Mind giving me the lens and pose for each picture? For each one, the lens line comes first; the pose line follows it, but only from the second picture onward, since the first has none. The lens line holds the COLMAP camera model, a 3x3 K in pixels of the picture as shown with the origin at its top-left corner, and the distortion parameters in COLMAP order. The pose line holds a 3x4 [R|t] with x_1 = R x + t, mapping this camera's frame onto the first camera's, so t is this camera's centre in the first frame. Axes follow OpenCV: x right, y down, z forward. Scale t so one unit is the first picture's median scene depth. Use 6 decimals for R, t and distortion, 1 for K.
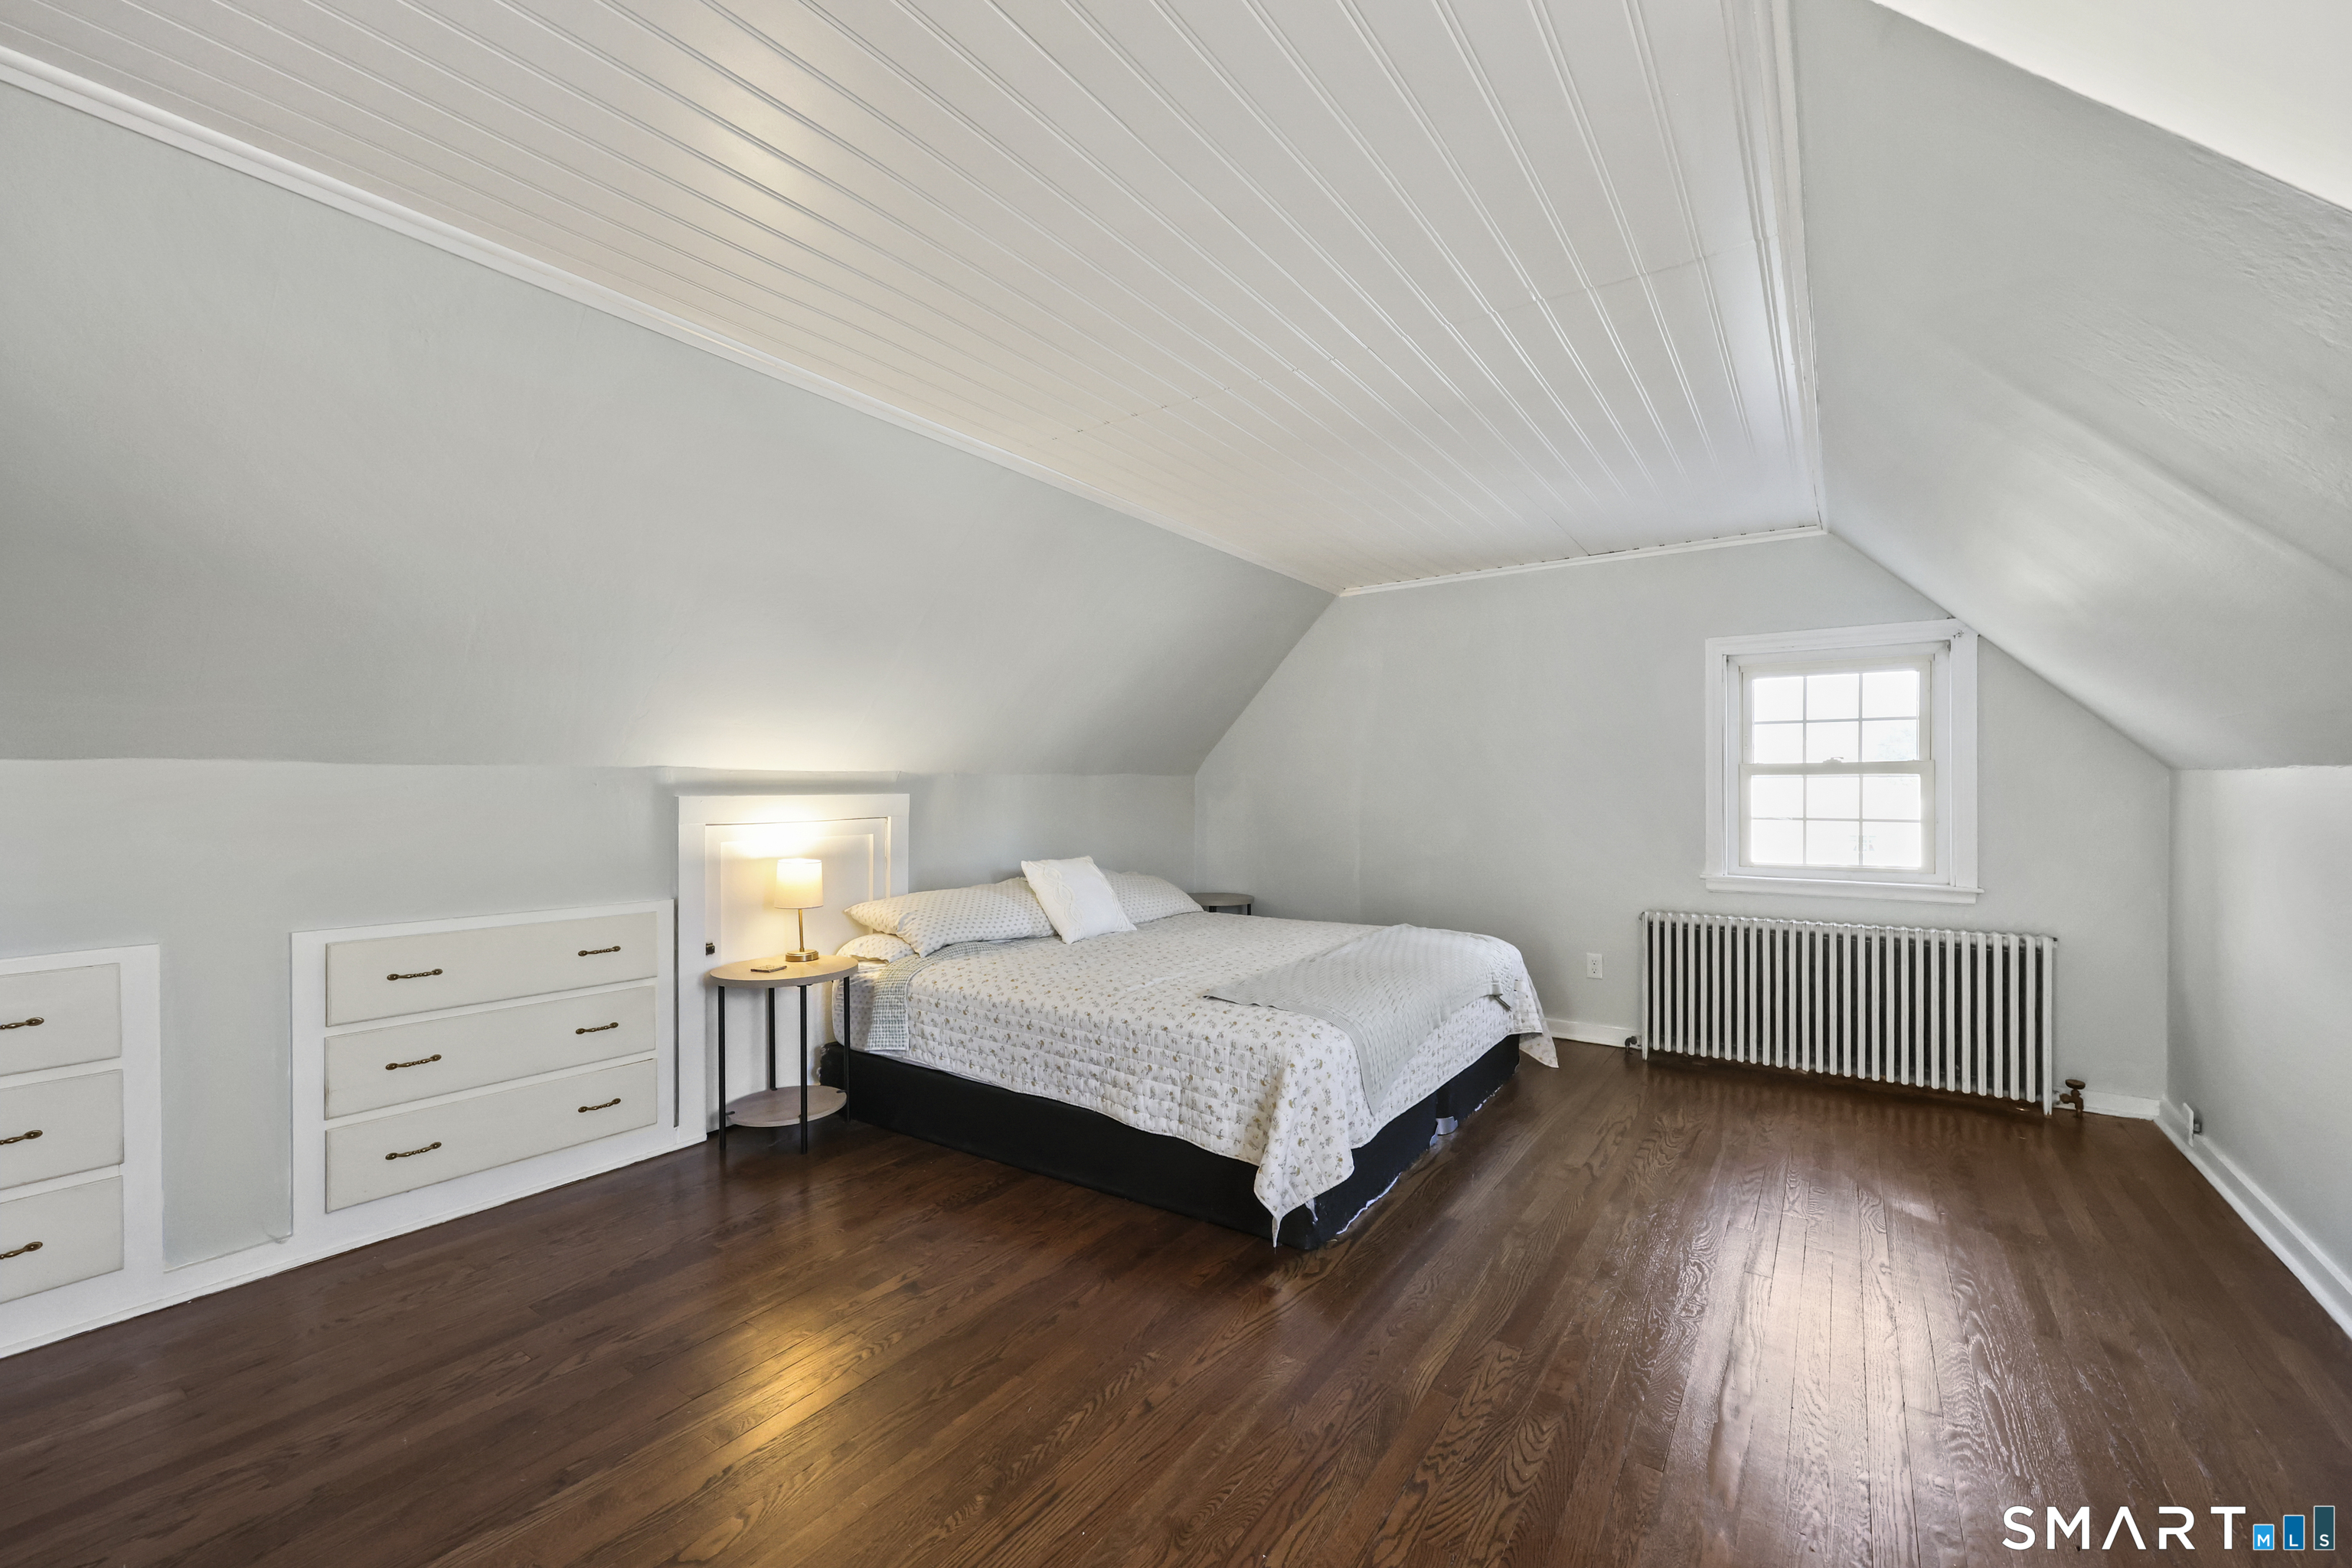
lens RADIAL K [[952.1, 0, 1193.8], [0, 952.1, 780.1], [0, 0, 1]] dist [-0.005020, 0.001085]
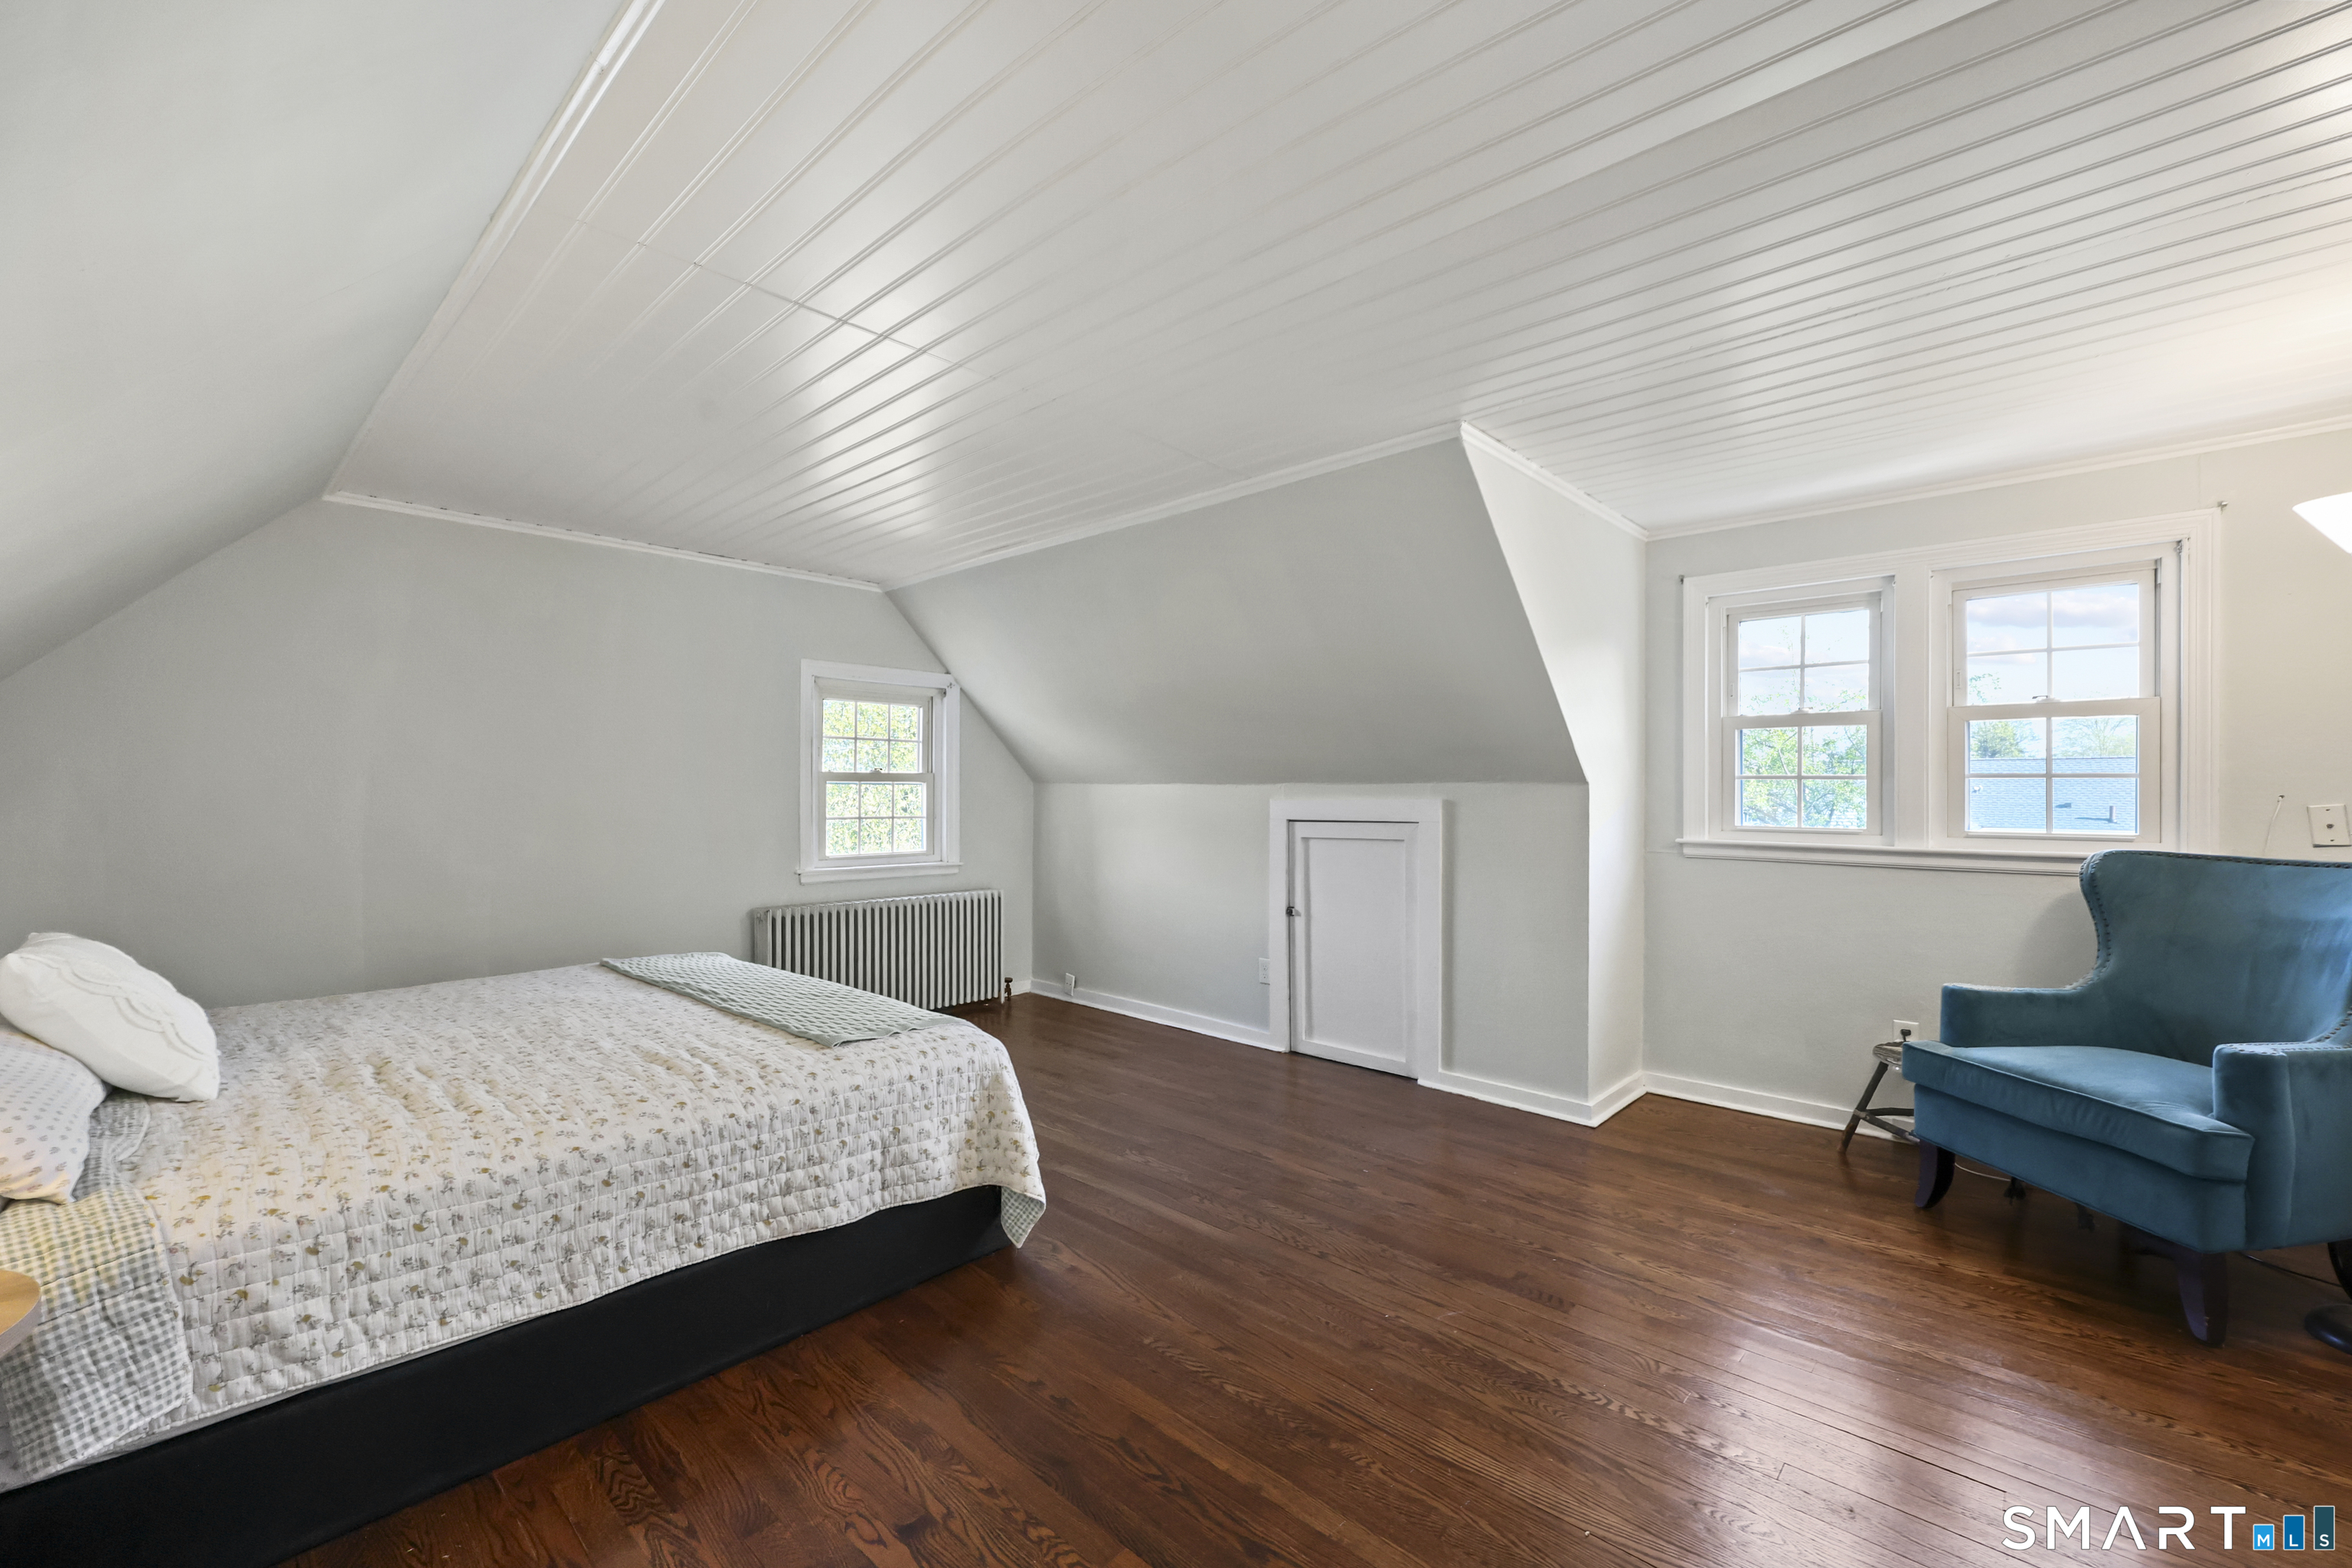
lens RADIAL K [[952.1, 0, 1188.5], [0, 952.1, 798.3], [0, 0, 1]] dist [-0.005020, 0.001085]
pose [[0.162460, -0.002566, 0.986712, -0.684219], [-0.010669, 0.999934, 0.004357, 0.007349], [-0.986657, -0.011235, 0.162422, 0.518649]]
